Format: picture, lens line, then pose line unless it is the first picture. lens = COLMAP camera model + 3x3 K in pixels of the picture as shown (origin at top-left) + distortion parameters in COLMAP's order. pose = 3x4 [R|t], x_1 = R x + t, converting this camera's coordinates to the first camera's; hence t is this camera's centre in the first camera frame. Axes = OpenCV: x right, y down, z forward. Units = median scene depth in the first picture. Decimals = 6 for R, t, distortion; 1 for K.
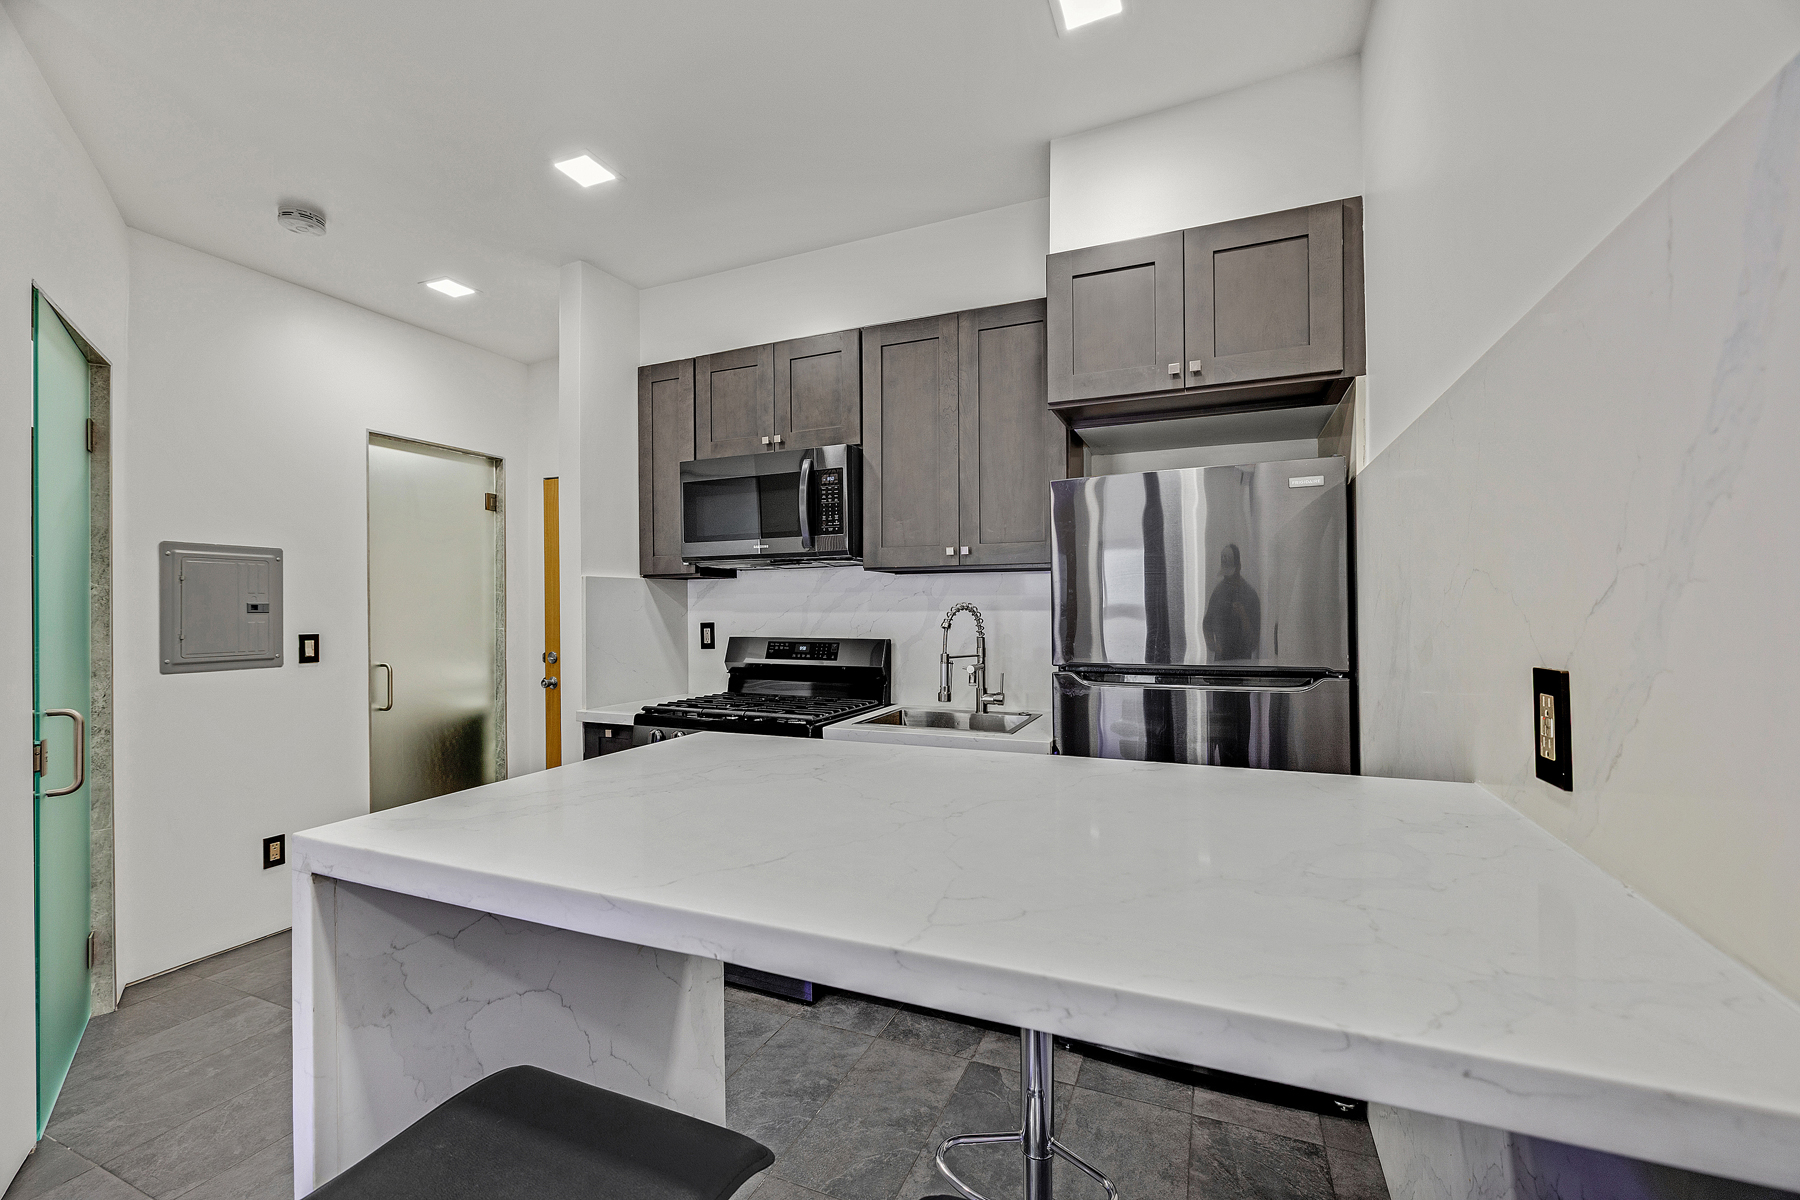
lens RADIAL K [[747.9, 0, 897.2], [0, 747.9, 603.3], [0, 0, 1]] dist [-0.000317, 0.000592]
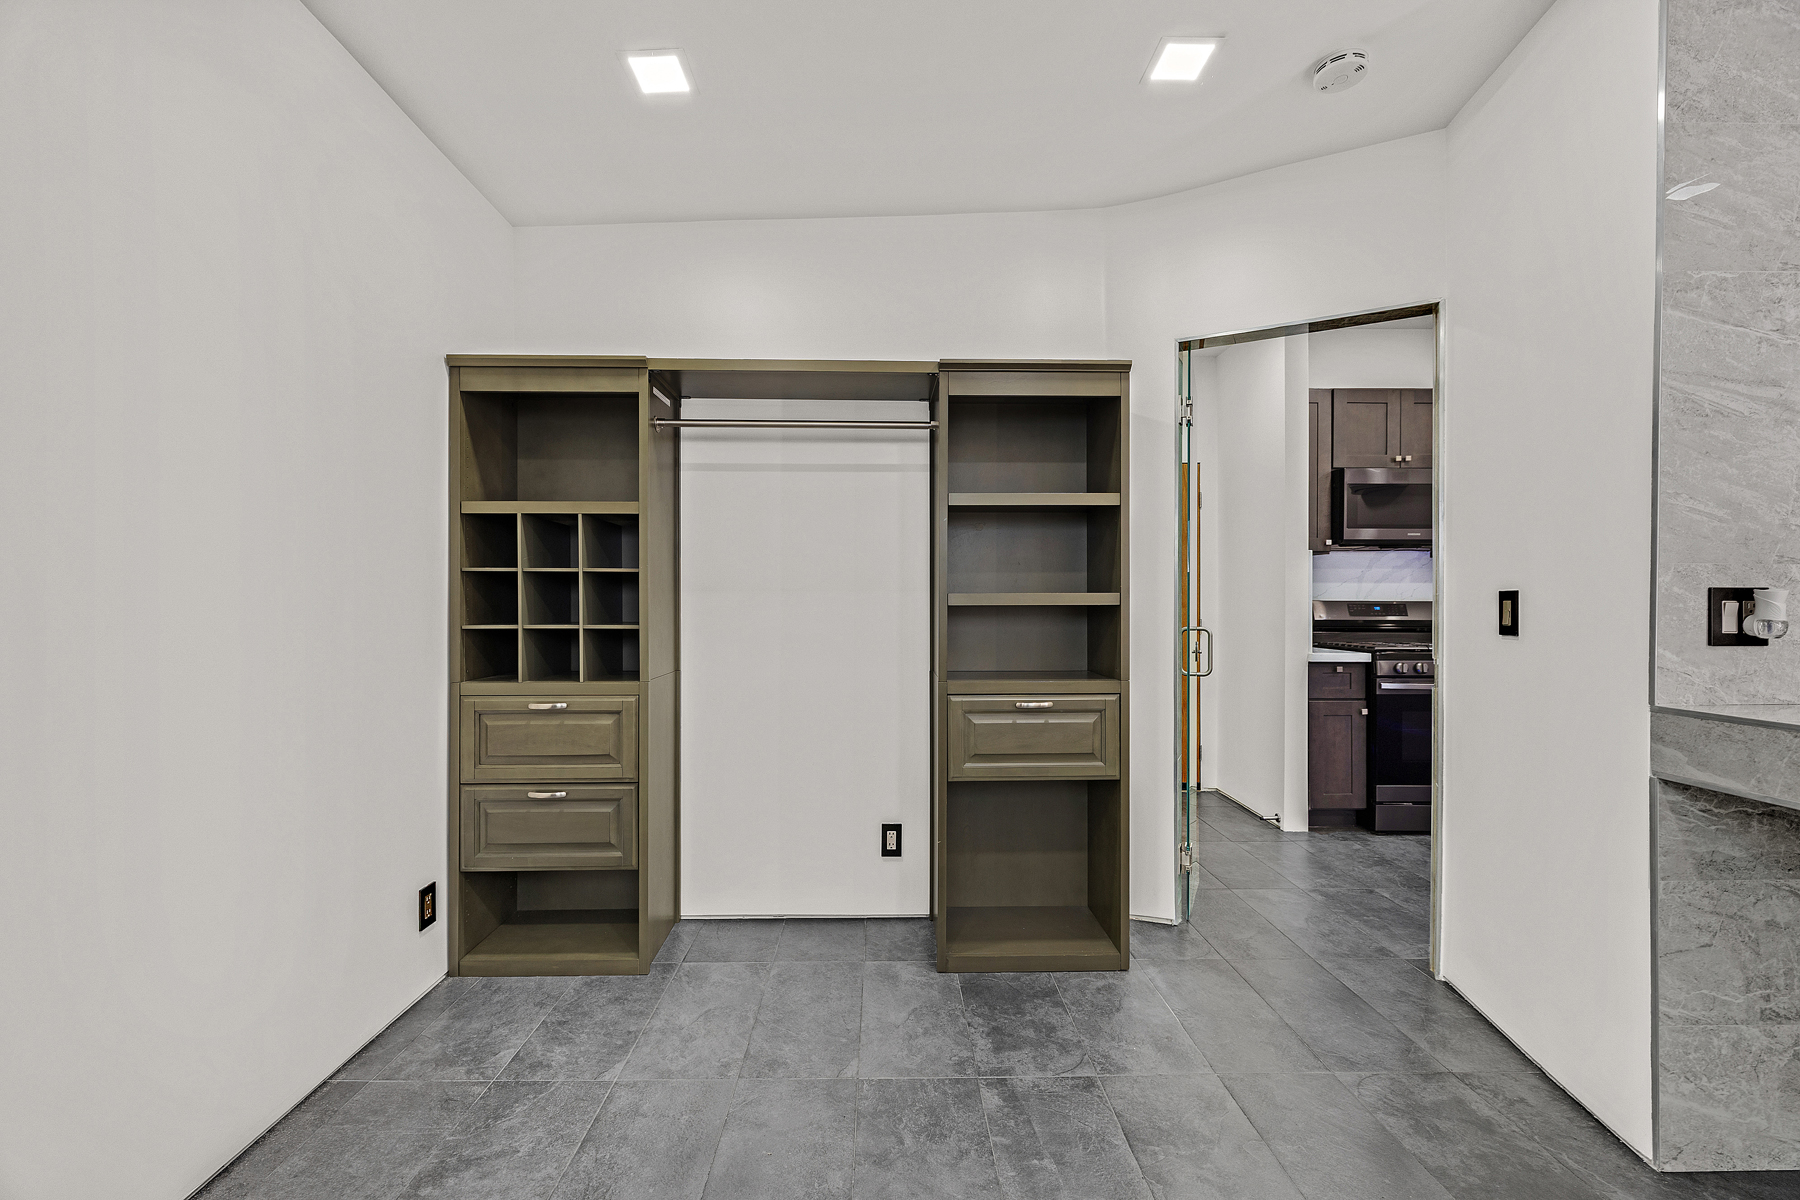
lens RADIAL K [[750.4, 0, 897.5], [0, 750.4, 599.8], [0, 0, 1]] dist [-0.001415, 0.000312]
pose [[0.909740, 0.006131, 0.415132, -1.737510], [-0.007409, 0.999971, 0.001468, 0.056273], [-0.415111, -0.004412, 0.909760, 0.116990]]
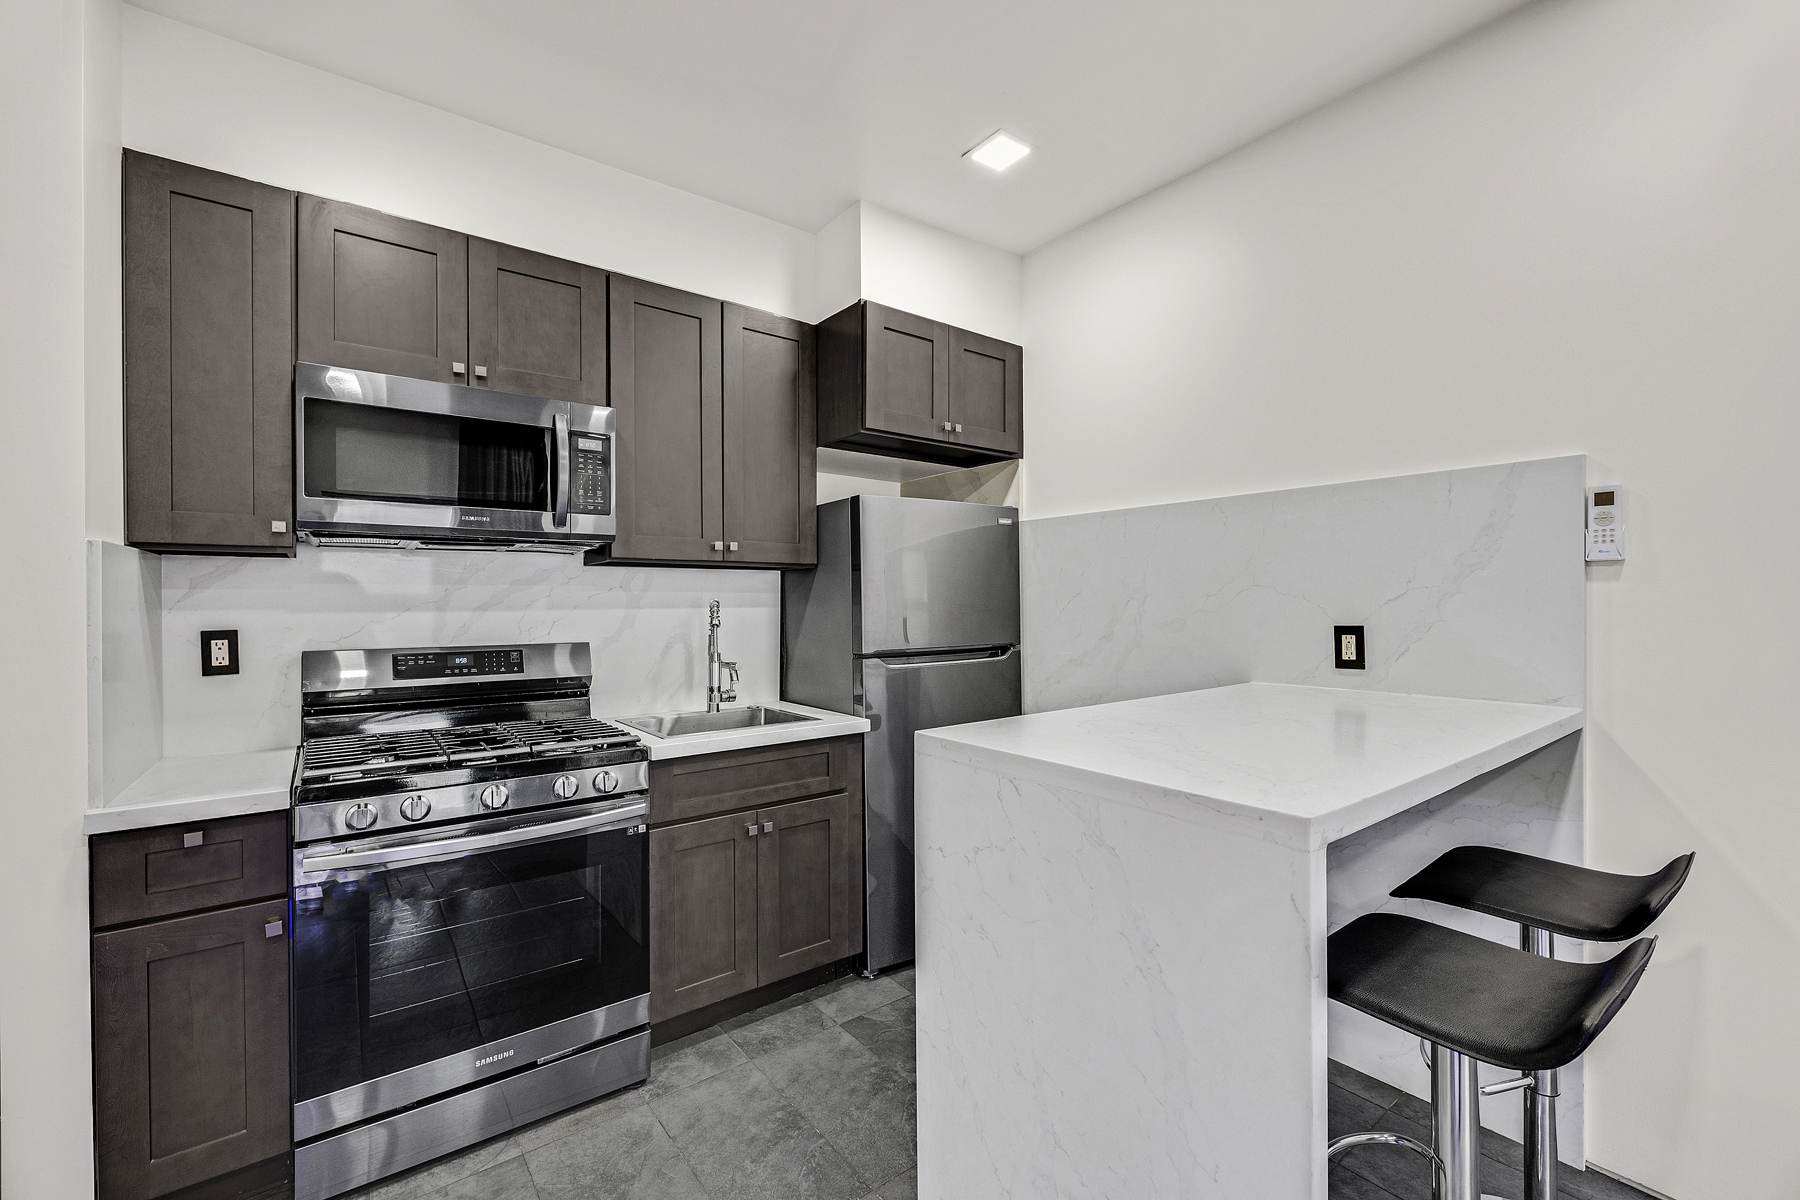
lens RADIAL K [[751.1, 0, 894.8], [0, 751.1, 601.0], [0, 0, 1]] dist [-0.001366, 0.000203]
pose [[0.490497, 0.005435, 0.871426, -0.636548], [-0.002340, 0.999985, -0.004919, 0.005640], [-0.871440, 0.000374, 0.490502, 0.315572]]
